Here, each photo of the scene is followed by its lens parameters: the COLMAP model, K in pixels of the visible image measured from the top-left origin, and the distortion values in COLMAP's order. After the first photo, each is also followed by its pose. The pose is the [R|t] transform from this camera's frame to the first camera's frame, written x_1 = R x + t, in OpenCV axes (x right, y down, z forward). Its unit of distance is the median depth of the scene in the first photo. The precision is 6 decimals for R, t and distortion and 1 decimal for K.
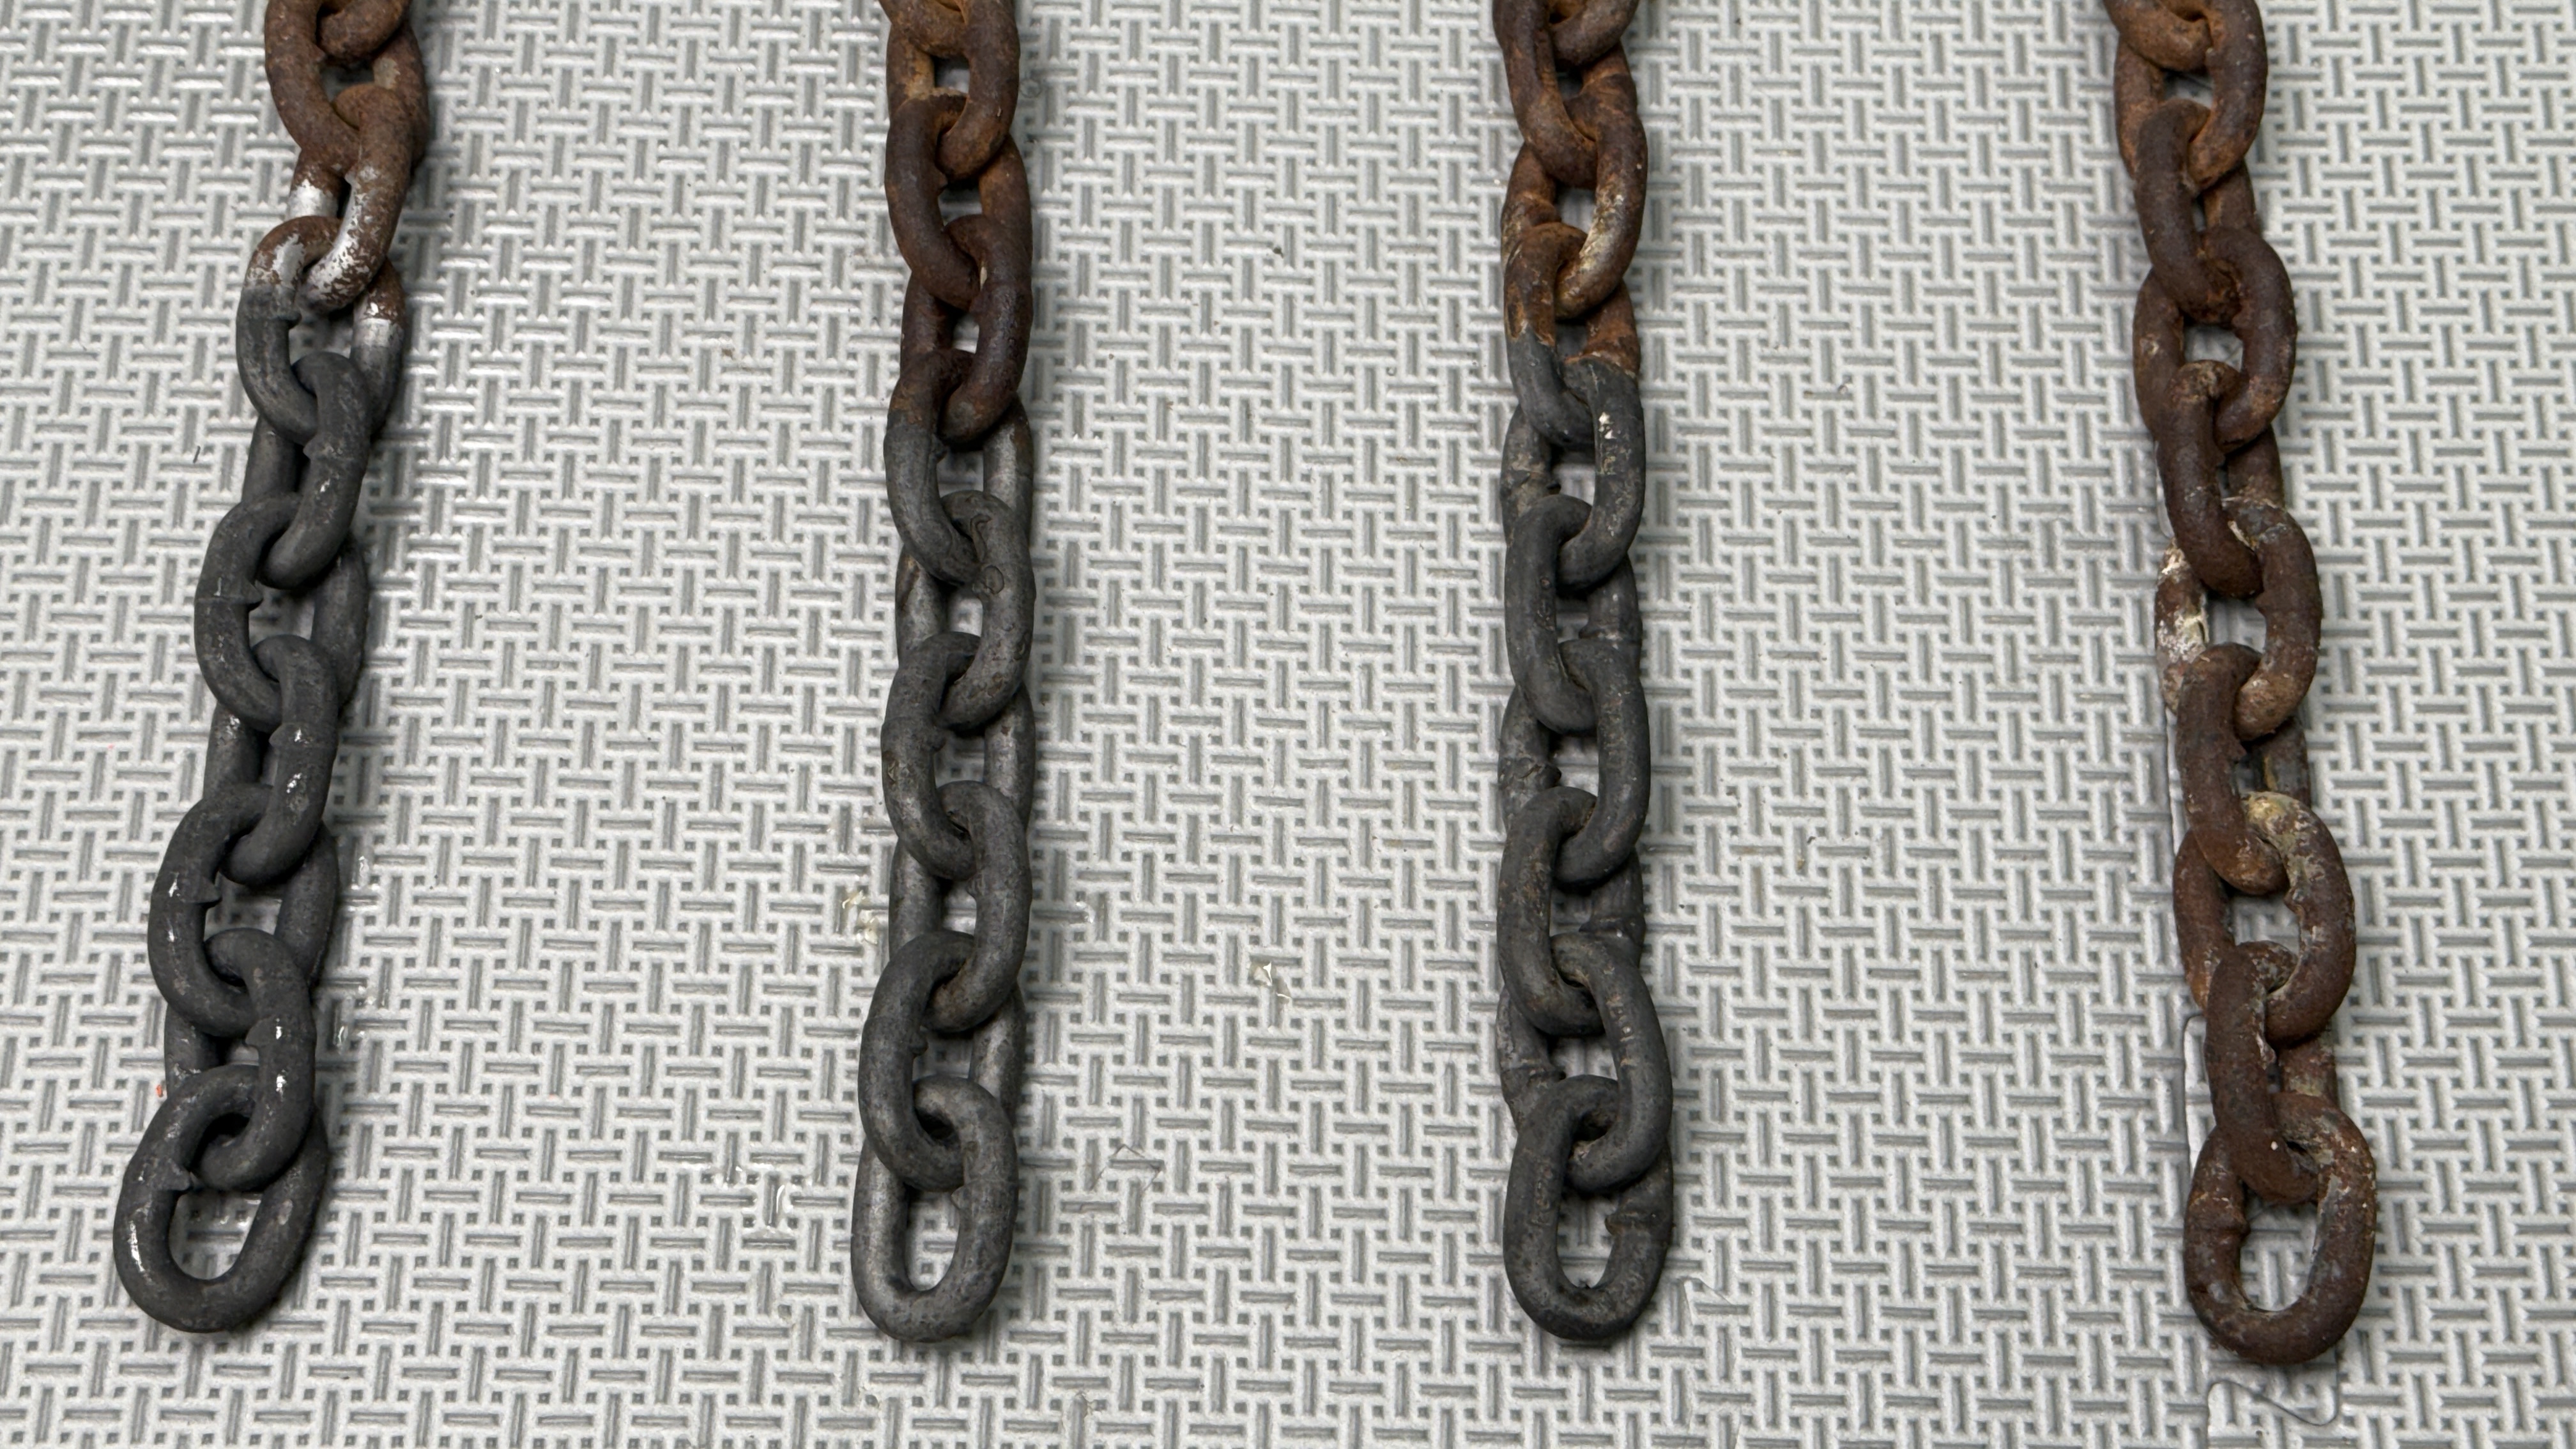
lens RADIAL K [[3679.6, 0, 1280.6], [0, 3679.6, 703.1], [0, 0, 1]] dist [0.077418, 0.000000]
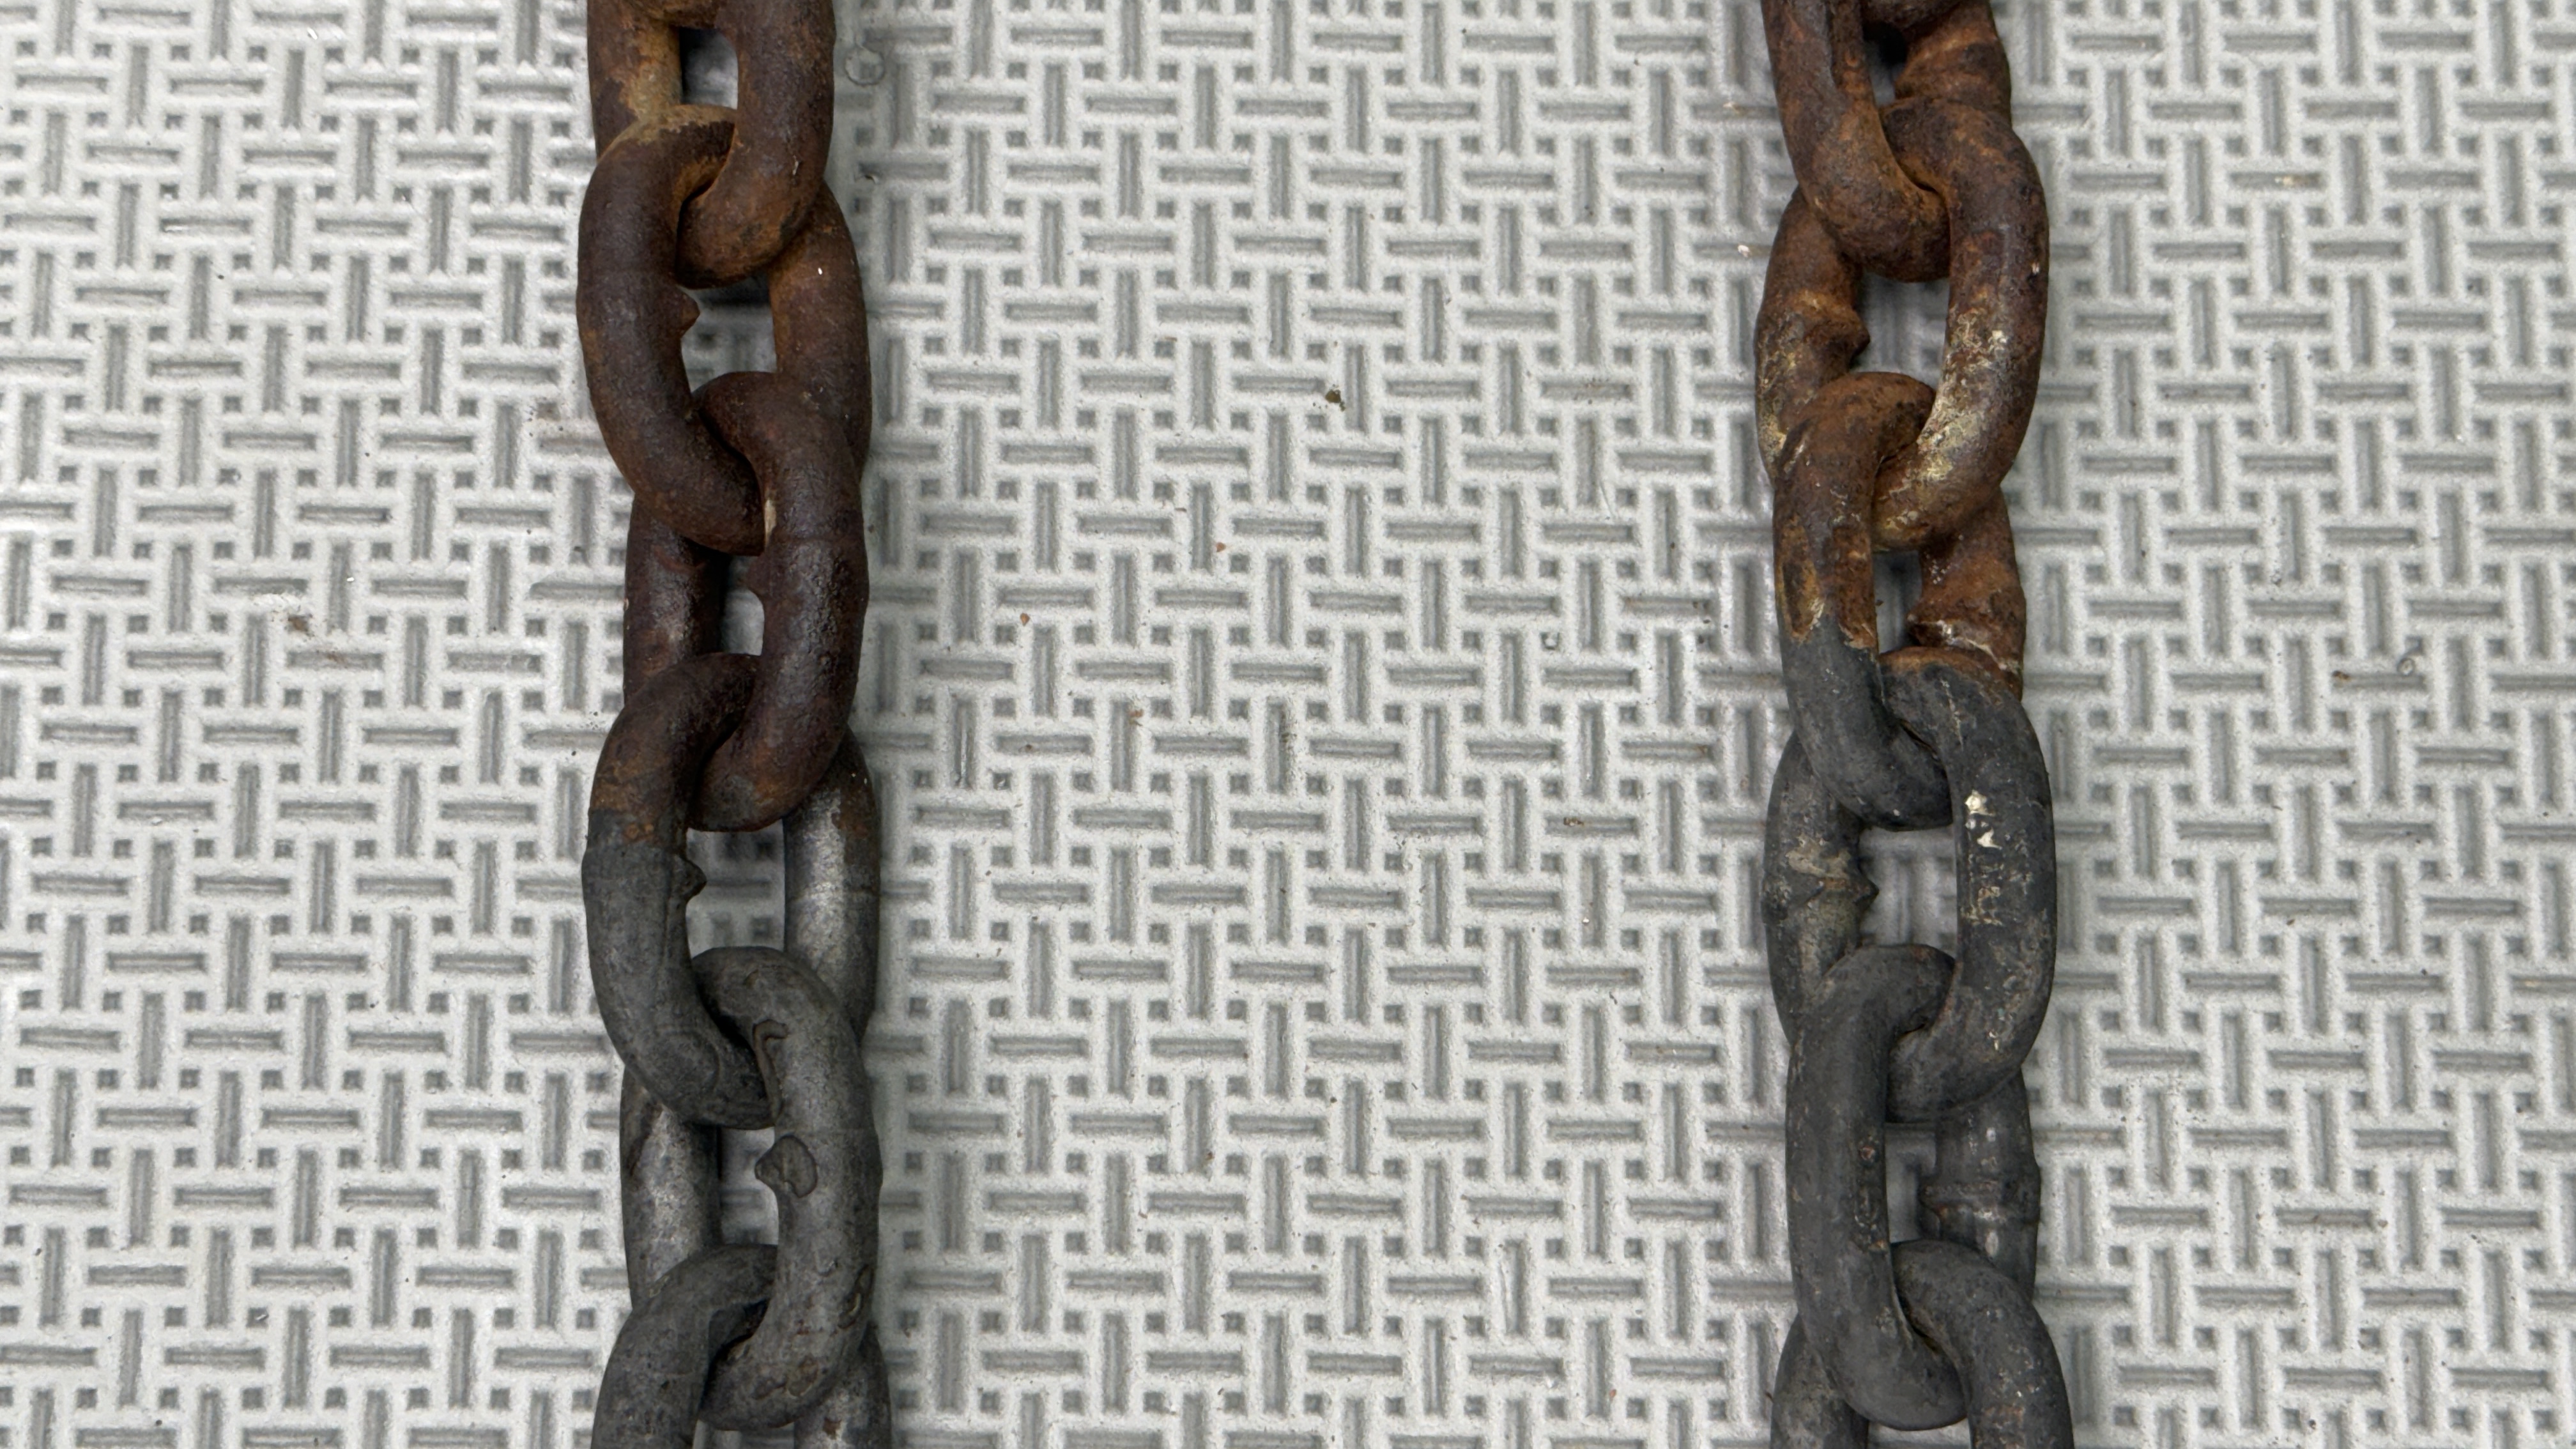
lens RADIAL K [[3679.6, 0, 1306.5], [0, 3679.6, 720.8], [0, 0, 1]] dist [0.077418, 0.000000]
pose [[0.999900, -0.013971, -0.002204, -0.004297], [0.014139, 0.983488, 0.180419, -0.178633], [-0.000353, -0.180432, 0.983587, 0.484159]]
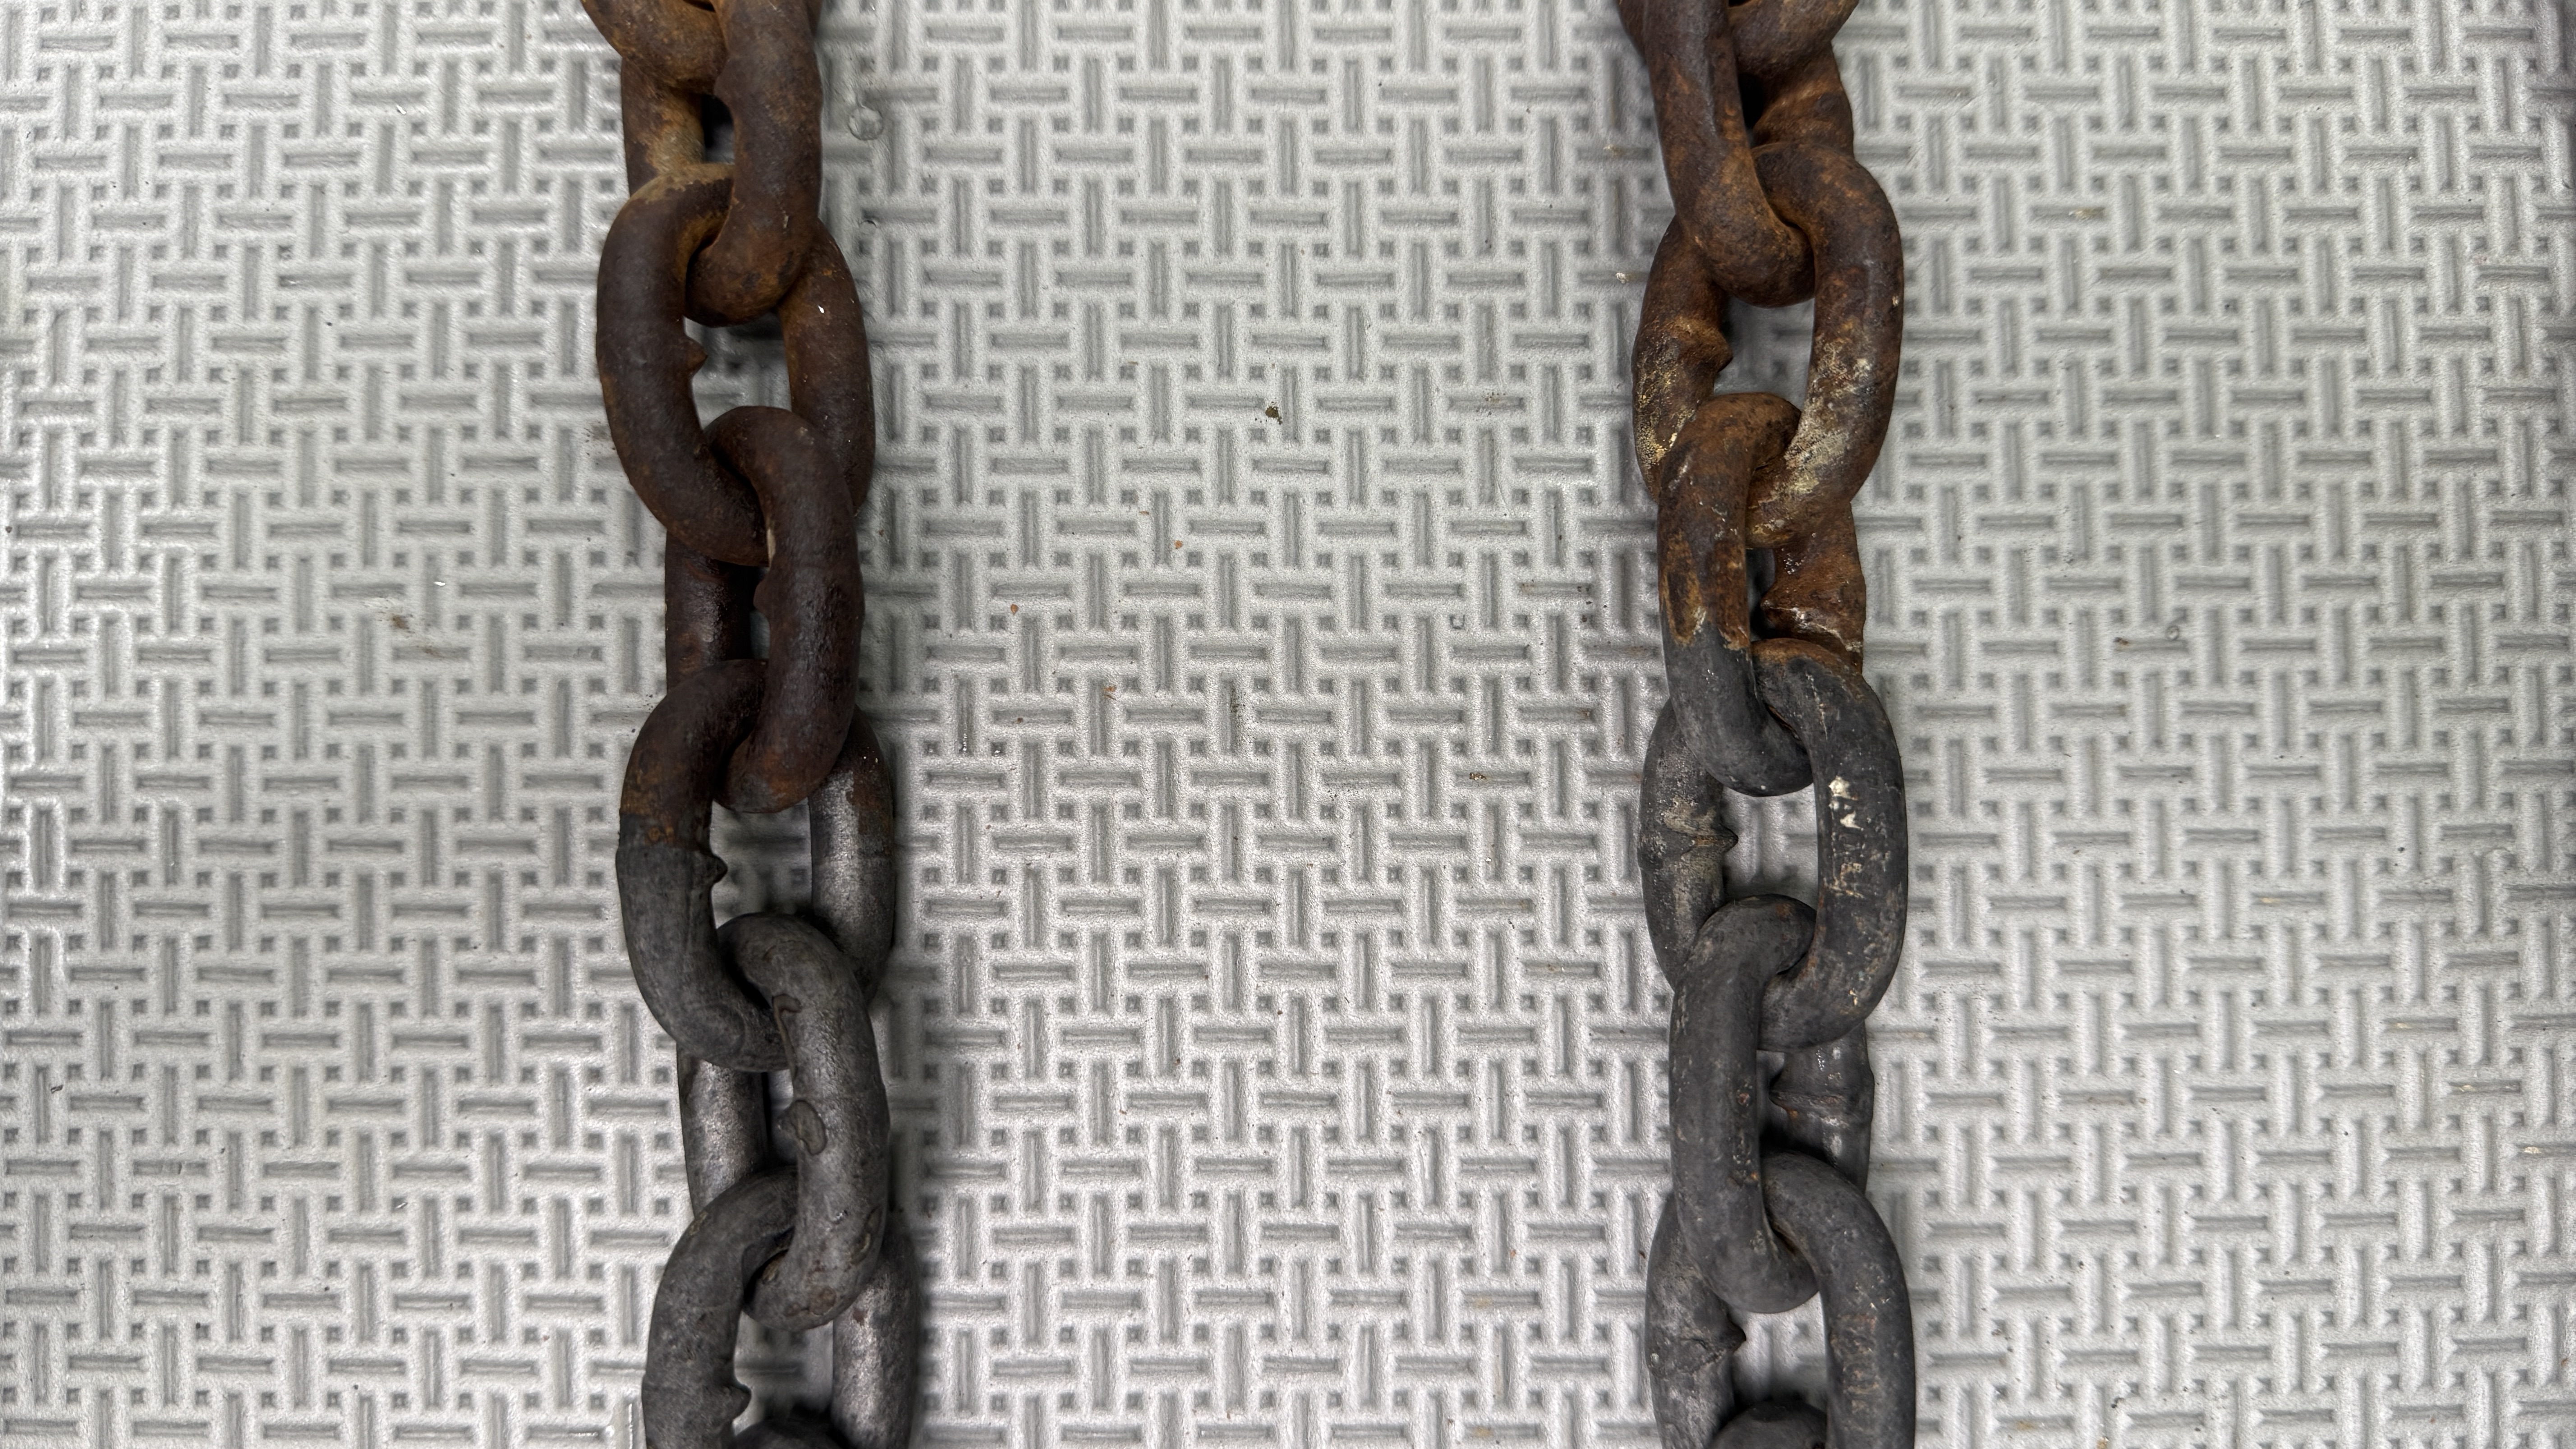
lens RADIAL K [[1765.2, 0, 1293.0], [0, 1765.2, 691.9], [0, 0, 1]] dist [0.072189, -0.141824]
pose [[0.999581, -0.028917, 0.001272, 0.001069], [0.027033, 0.948357, 0.316051, -0.178759], [-0.010346, -0.315885, 0.948741, 0.721846]]
